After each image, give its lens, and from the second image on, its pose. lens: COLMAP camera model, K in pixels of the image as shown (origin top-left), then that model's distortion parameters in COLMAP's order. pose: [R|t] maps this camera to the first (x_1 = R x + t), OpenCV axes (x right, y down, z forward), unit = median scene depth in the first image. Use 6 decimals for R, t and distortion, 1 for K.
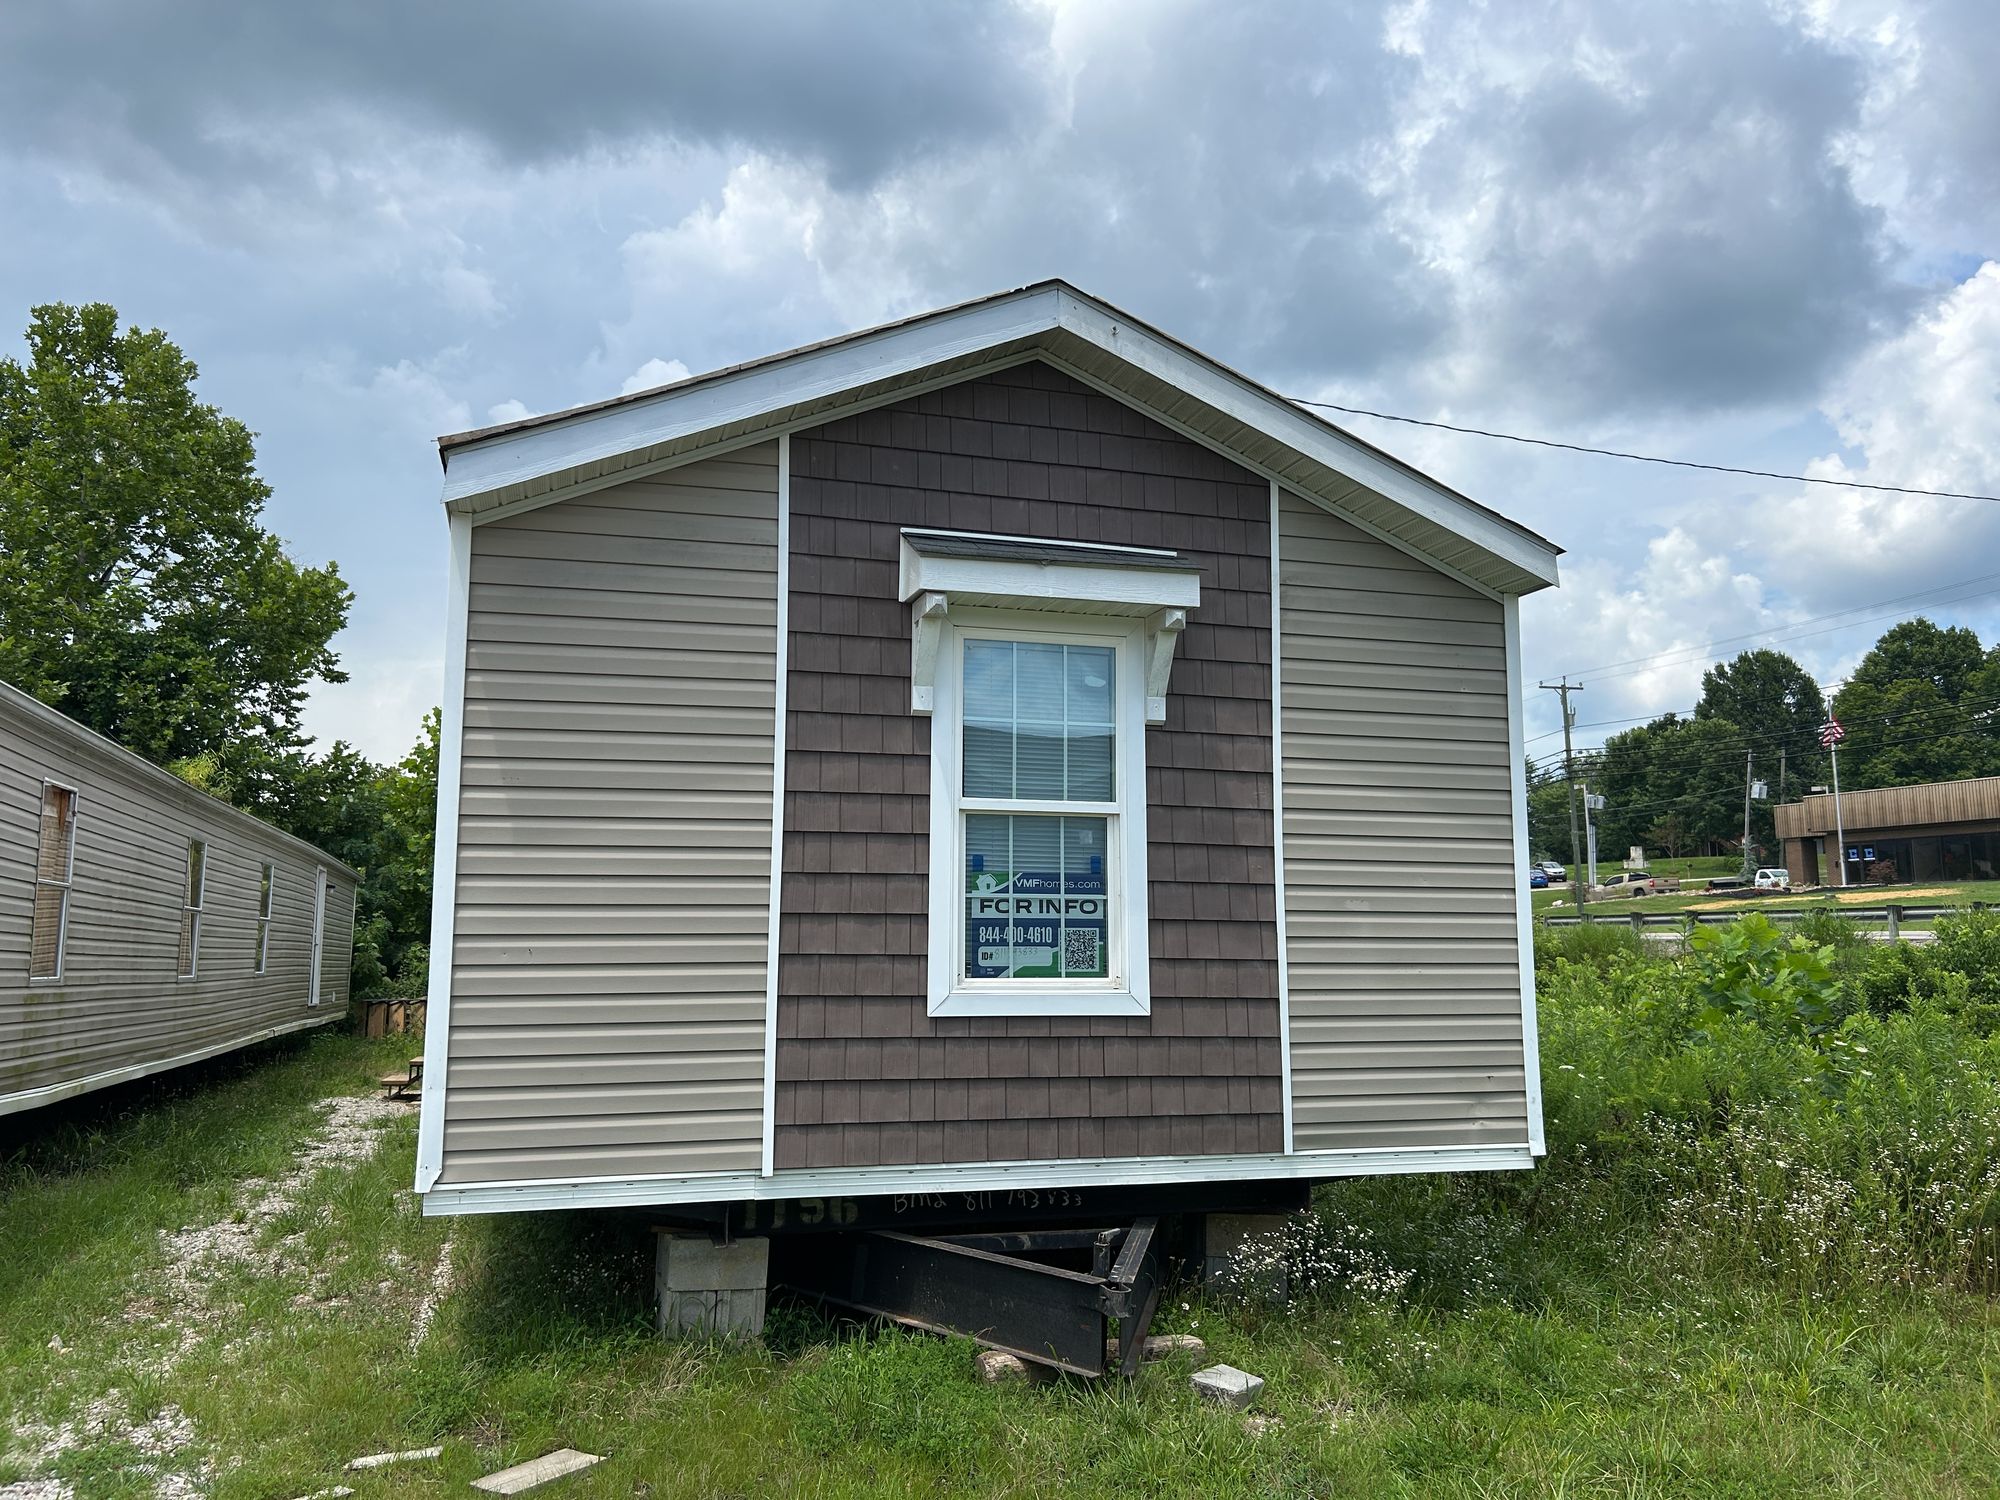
lens RADIAL K [[1483.5, 0, 993.6], [0, 1483.5, 733.2], [0, 0, 1]] dist [0.118581, -0.143100]
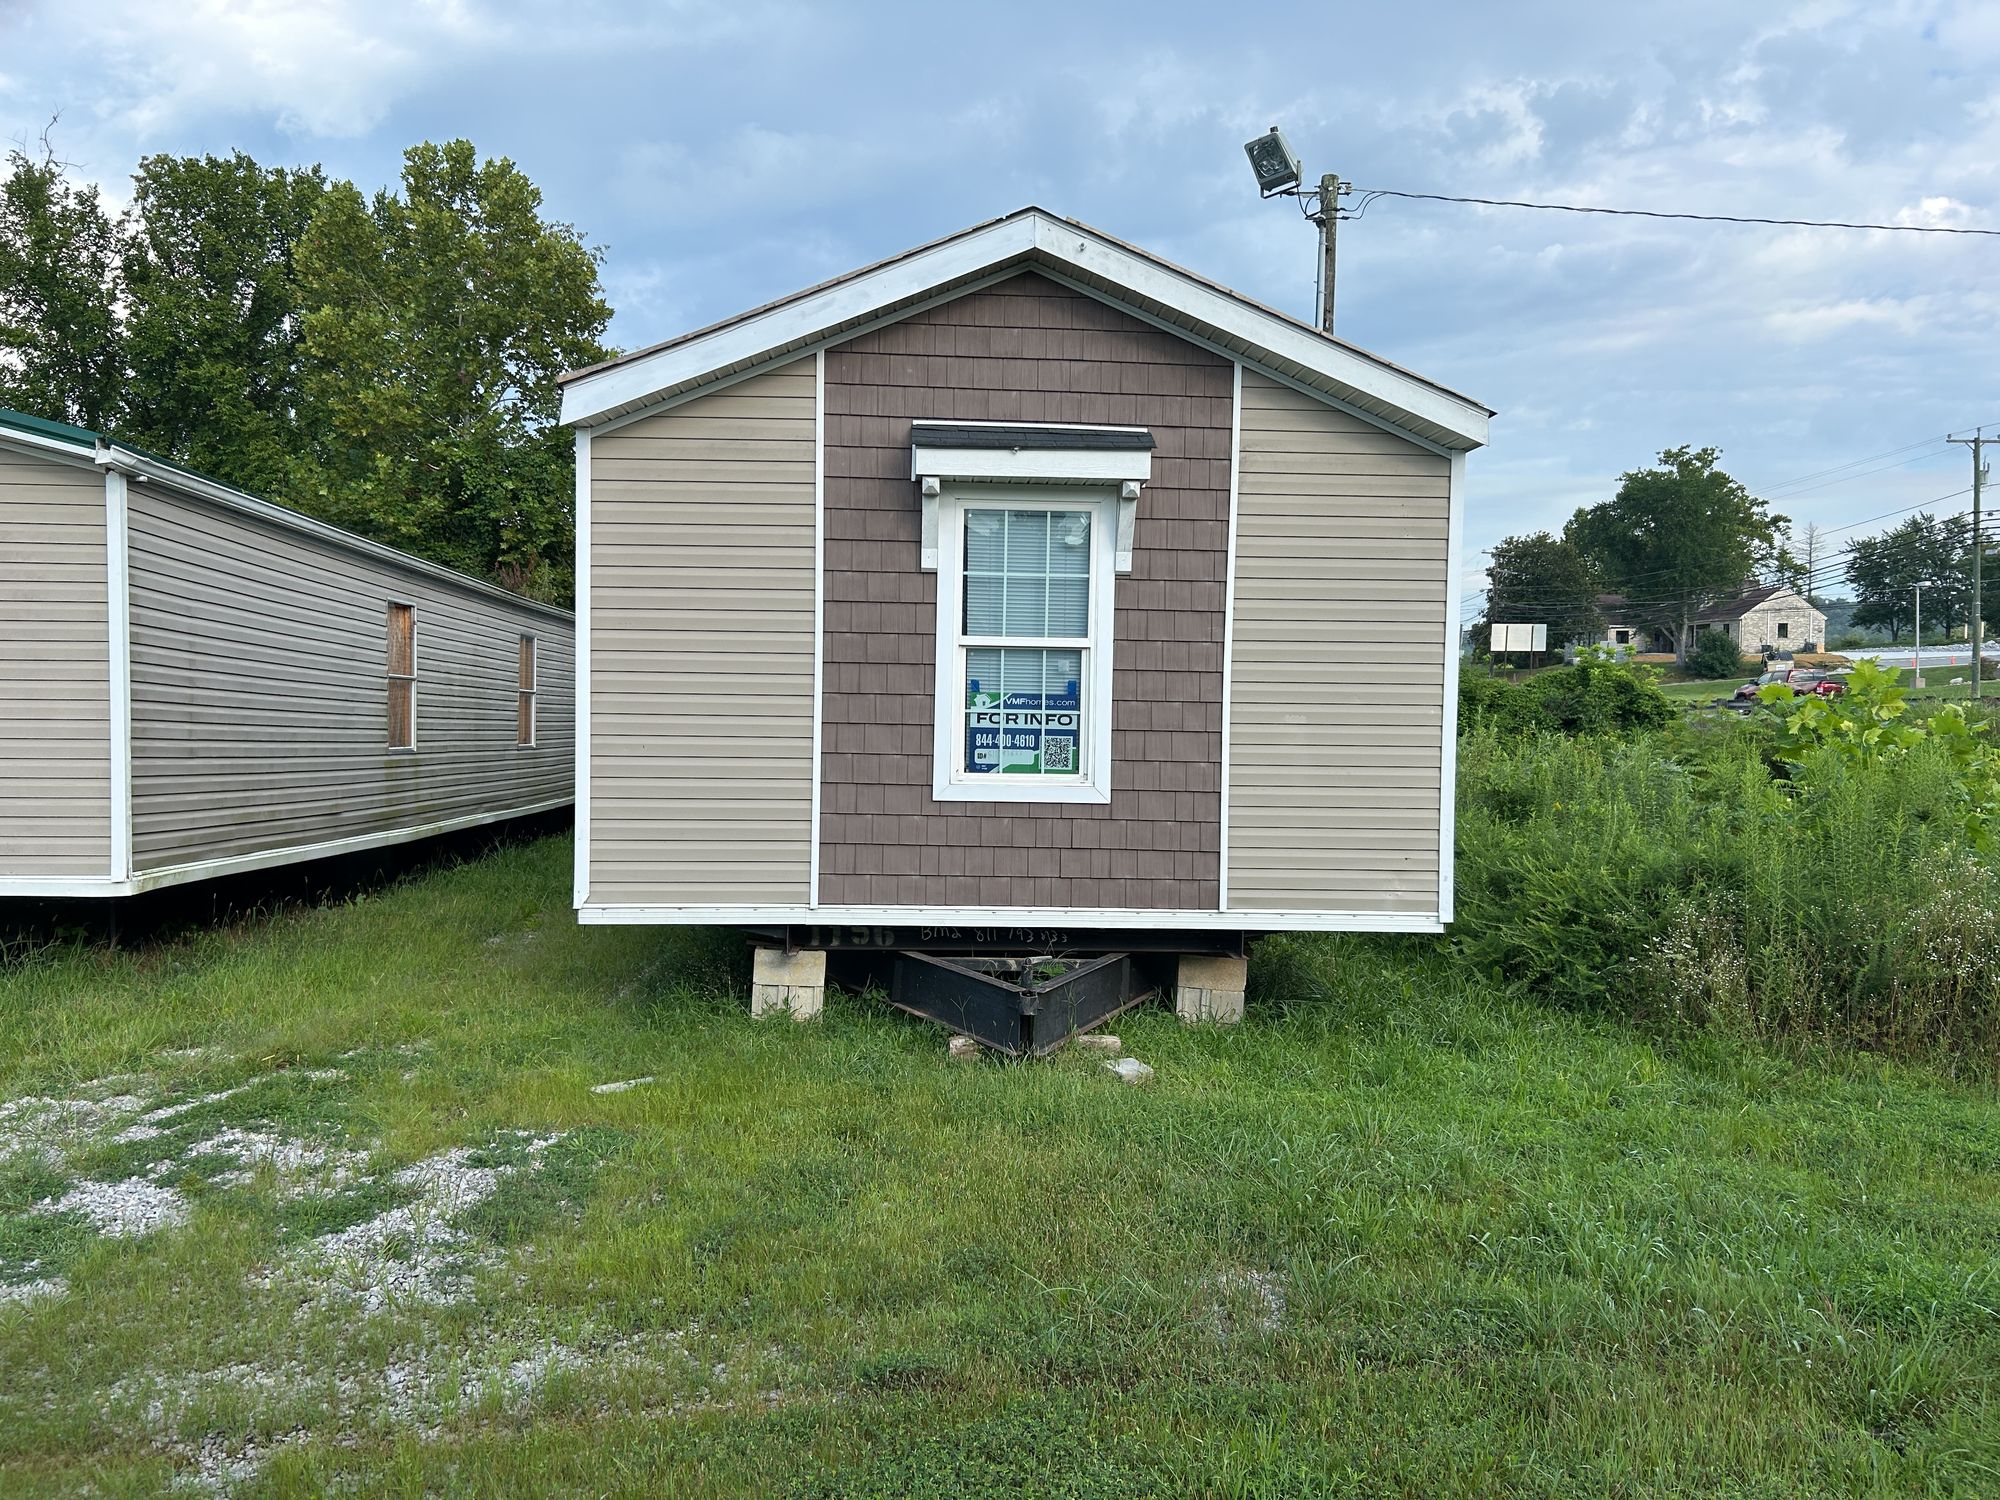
lens RADIAL K [[1487.7, 0, 1000.0], [0, 1487.7, 750.0], [0, 0, 1]] dist [0.093891, -0.146919]
pose [[0.974104, 0.018222, -0.225366, 0.300526], [0.018635, 0.986886, 0.160339, -0.063994], [0.225333, -0.160387, 0.960990, -0.248412]]
